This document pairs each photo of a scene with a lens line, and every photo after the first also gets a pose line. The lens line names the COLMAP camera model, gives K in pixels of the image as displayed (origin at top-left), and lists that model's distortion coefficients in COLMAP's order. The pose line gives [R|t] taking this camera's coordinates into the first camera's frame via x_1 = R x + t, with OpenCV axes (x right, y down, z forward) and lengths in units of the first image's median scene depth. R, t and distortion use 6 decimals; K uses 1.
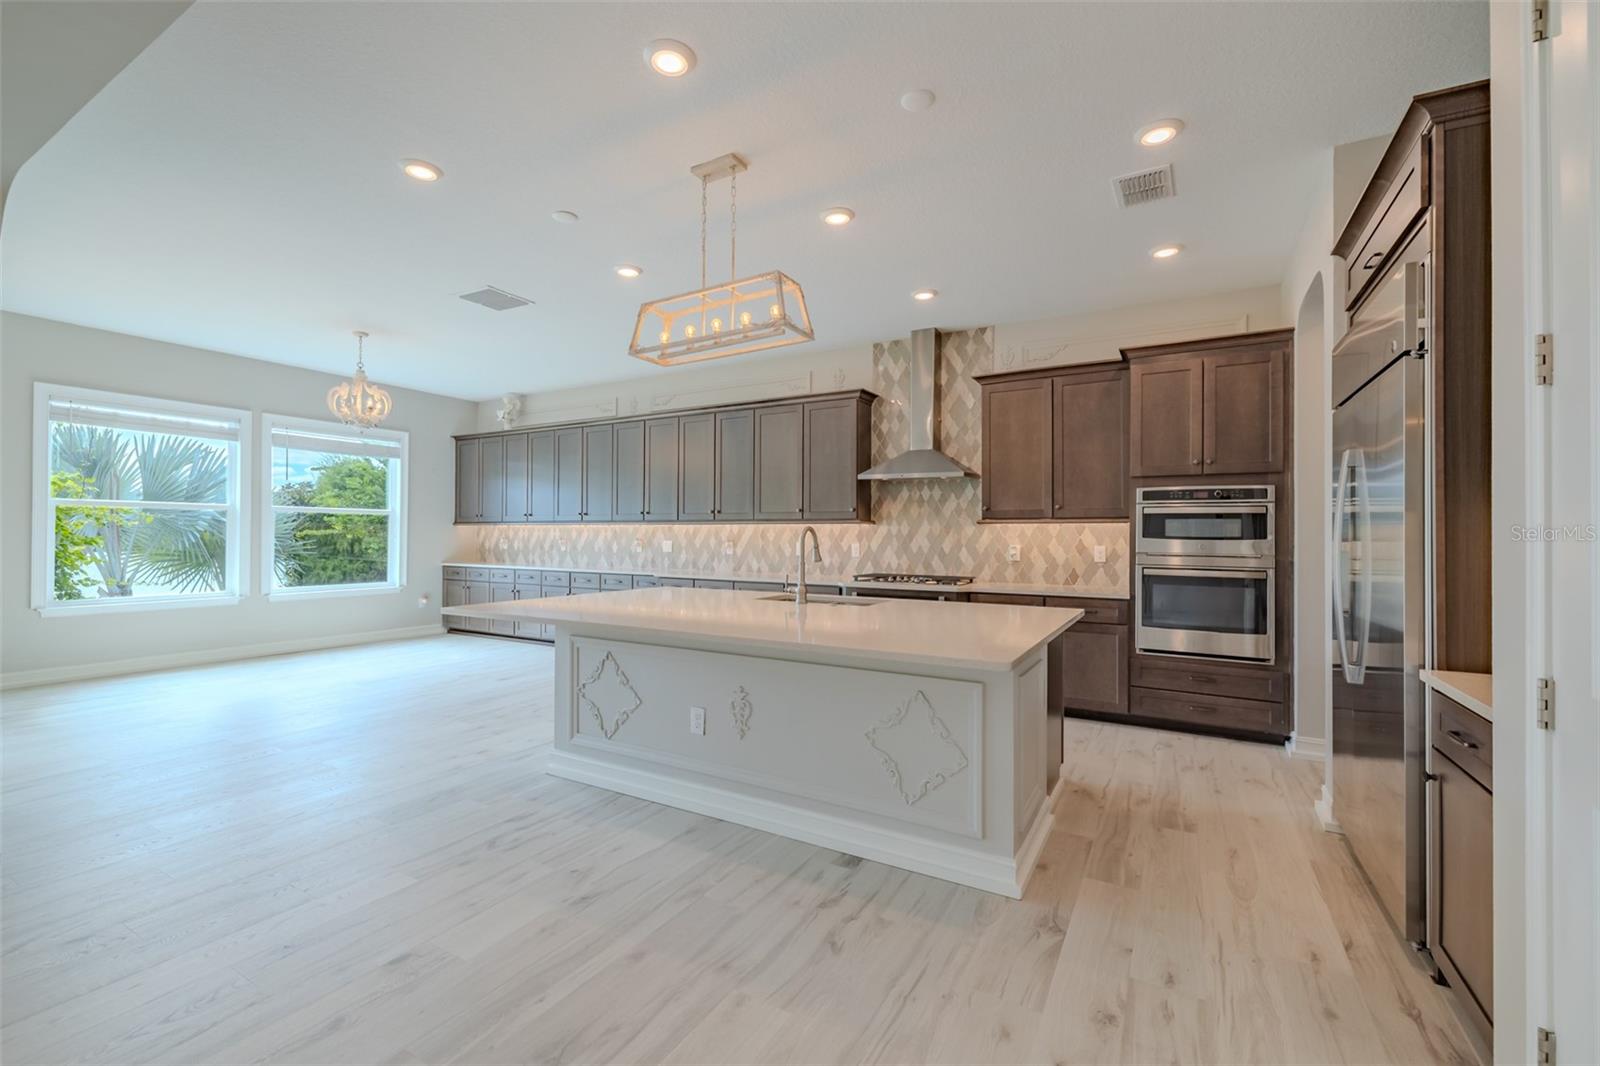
lens RADIAL K [[662.9, 0, 797.5], [0, 662.9, 534.0], [0, 0, 1]] dist [0.002439, -0.000361]
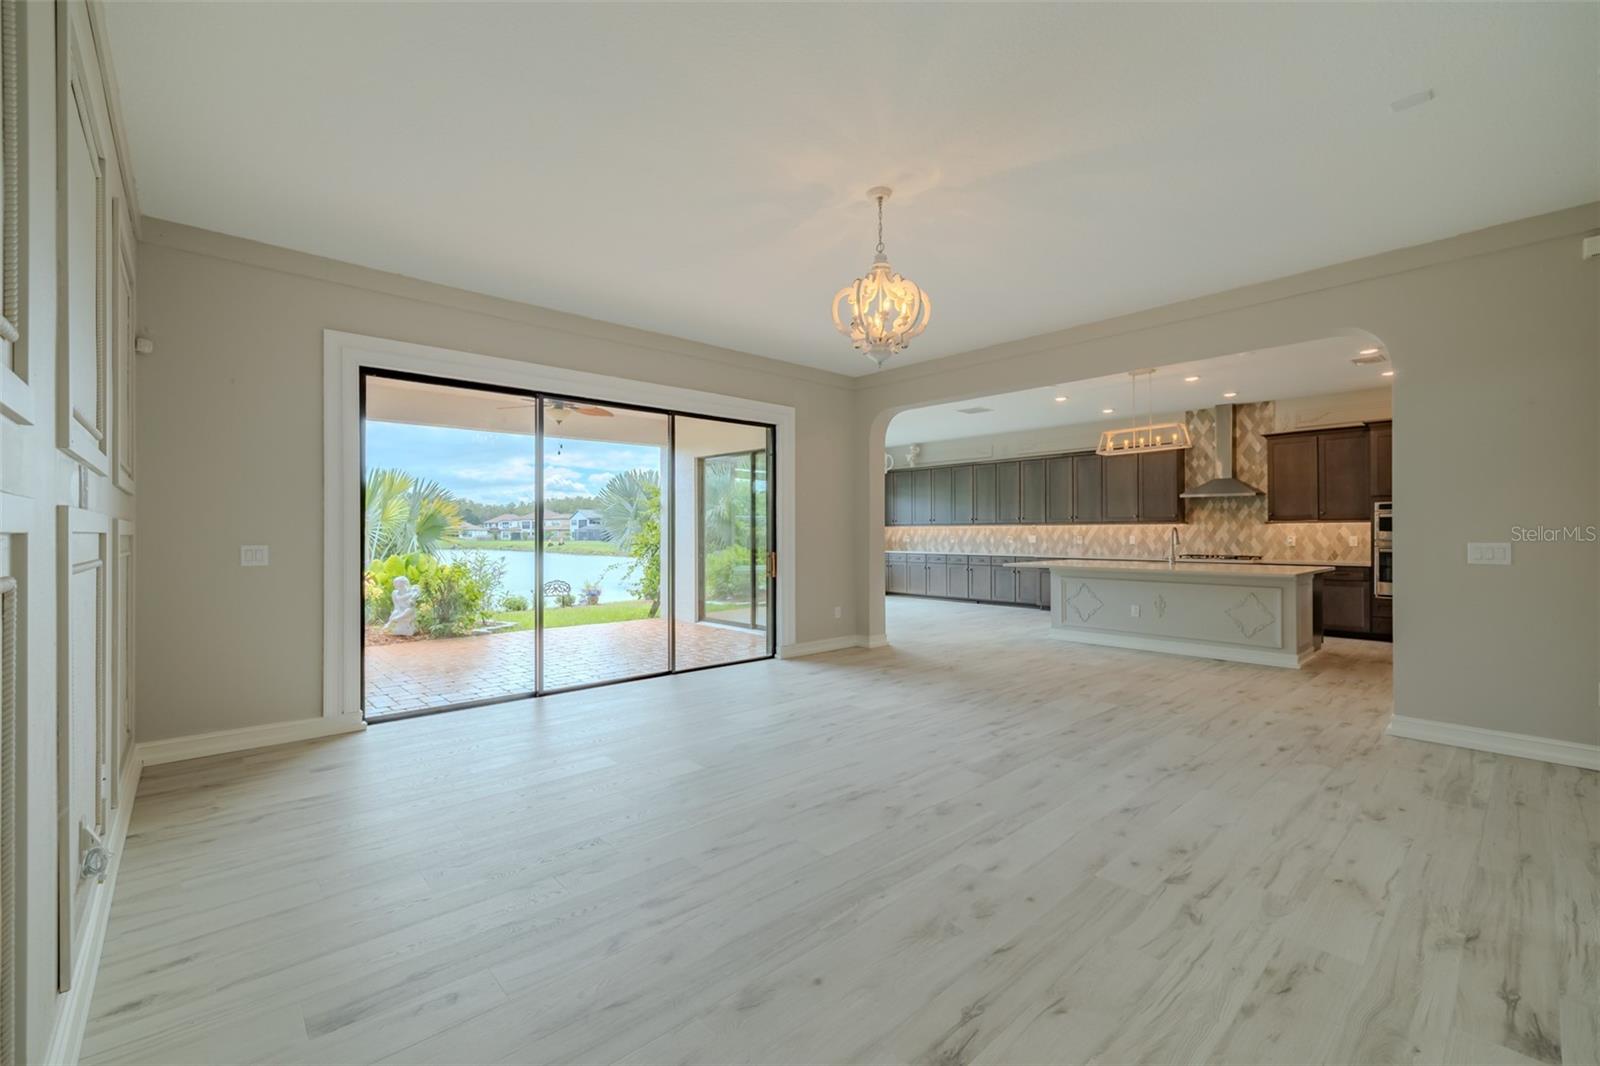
lens RADIAL K [[662.9, 0, 801.1], [0, 662.9, 532.9], [0, 0, 1]] dist [0.002439, -0.000361]
pose [[0.953127, -0.007612, -0.302476, -0.305625], [0.008135, 0.999967, 0.000472, -0.001864], [0.302462, -0.002910, 0.953157, -0.858055]]
